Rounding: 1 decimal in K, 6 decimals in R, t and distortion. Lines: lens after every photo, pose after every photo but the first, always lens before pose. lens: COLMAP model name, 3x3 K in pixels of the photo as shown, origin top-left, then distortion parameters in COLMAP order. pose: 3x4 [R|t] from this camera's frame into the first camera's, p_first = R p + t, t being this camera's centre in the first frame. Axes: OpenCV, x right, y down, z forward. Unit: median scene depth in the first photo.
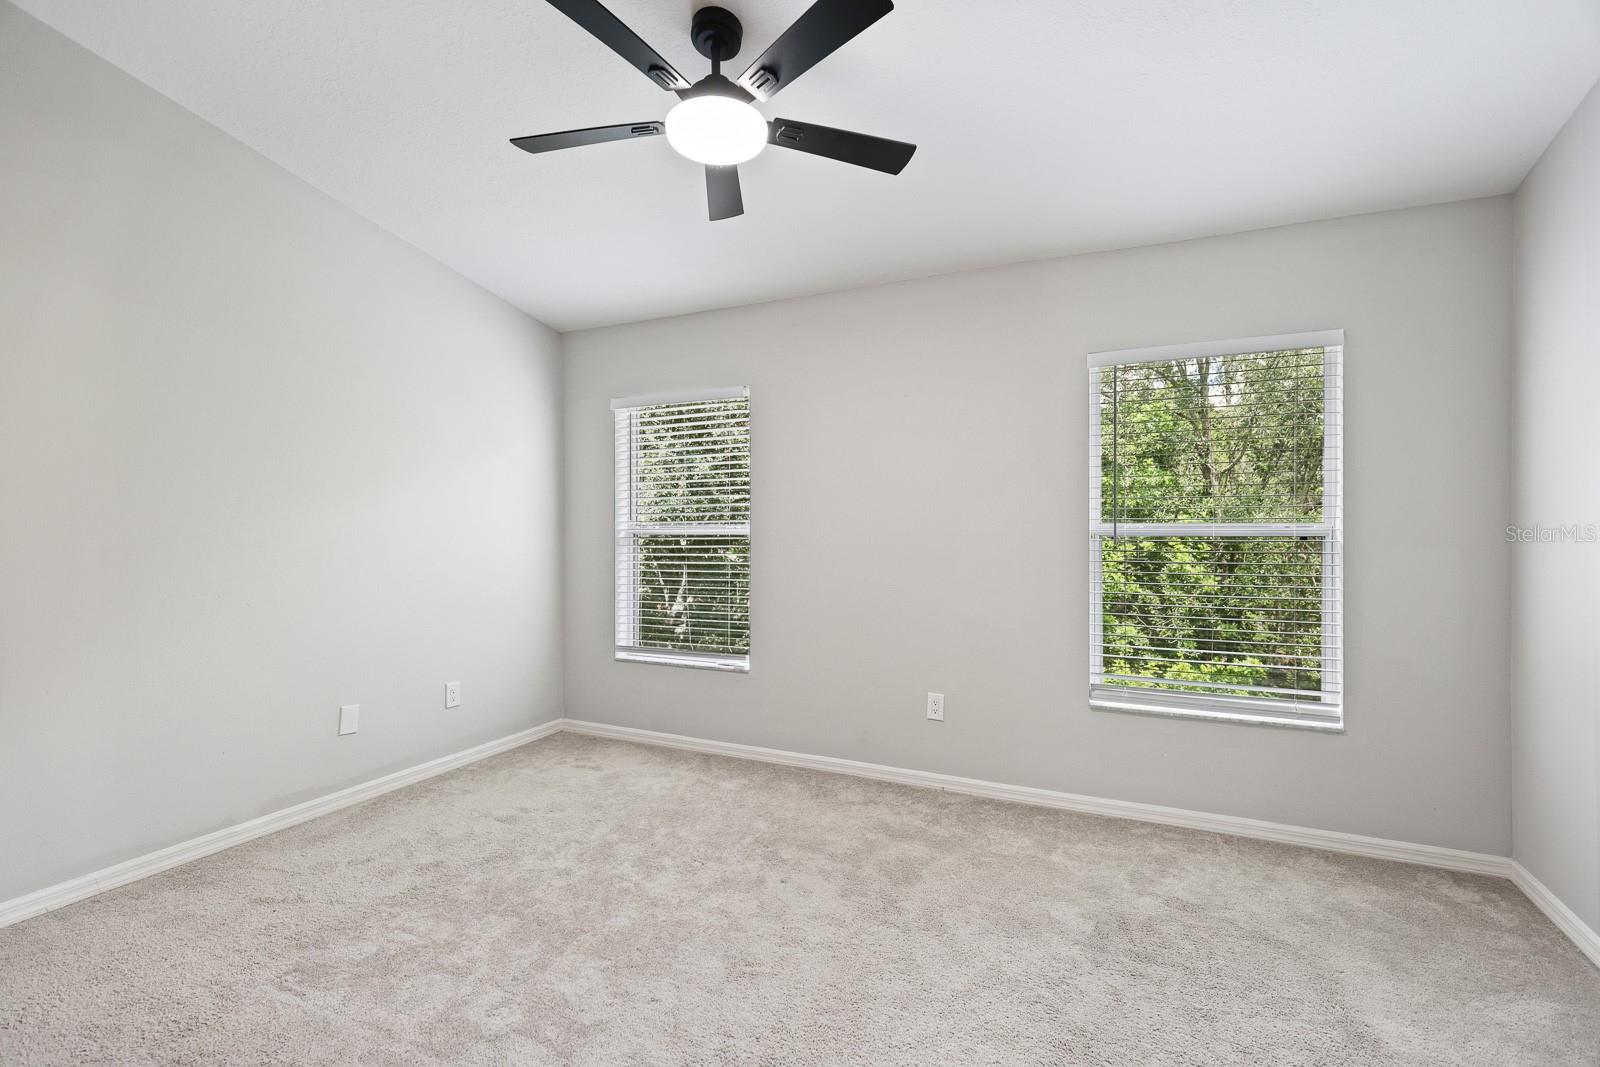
lens RADIAL K [[713.2, 0, 800.0], [0, 713.2, 533.5], [0, 0, 1]] dist [0.000354, 0.000122]
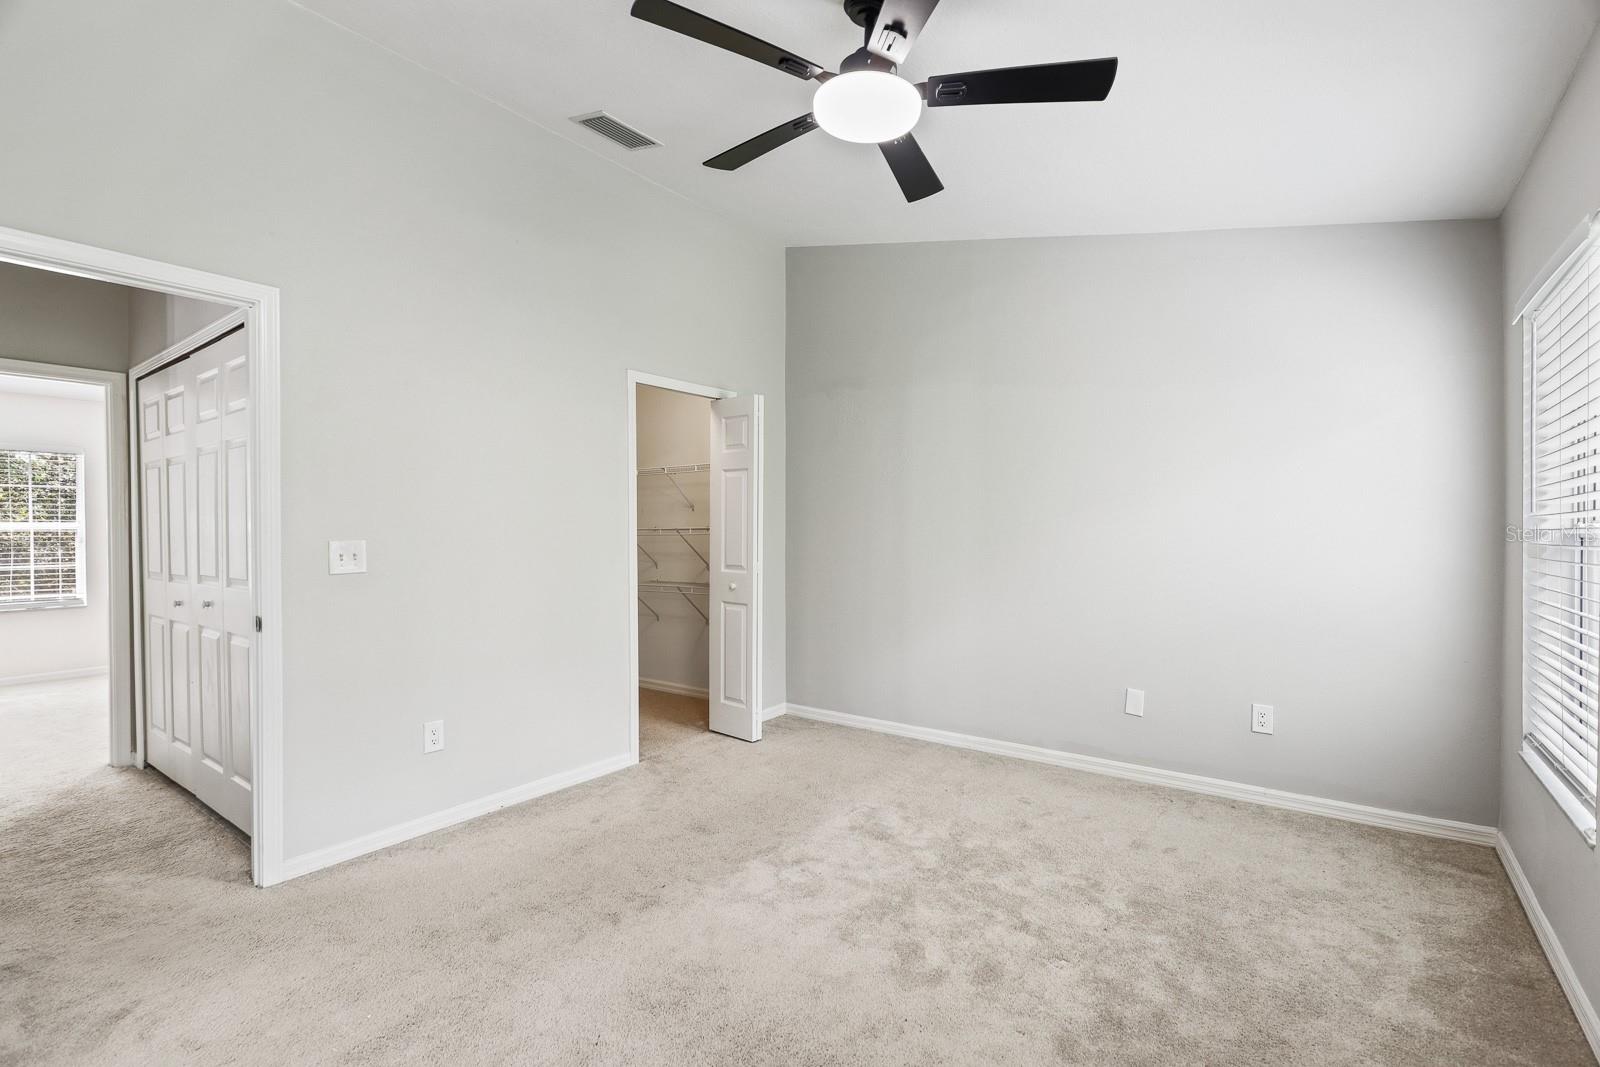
lens RADIAL K [[720.2, 0, 811.6], [0, 720.2, 538.8], [0, 0, 1]] dist [0.001141, 0.000146]
pose [[-0.178883, 0.013099, -0.983783, 0.521718], [-0.003053, 0.999899, 0.013868, -0.002749], [0.983866, 0.005484, -0.178825, 0.687898]]
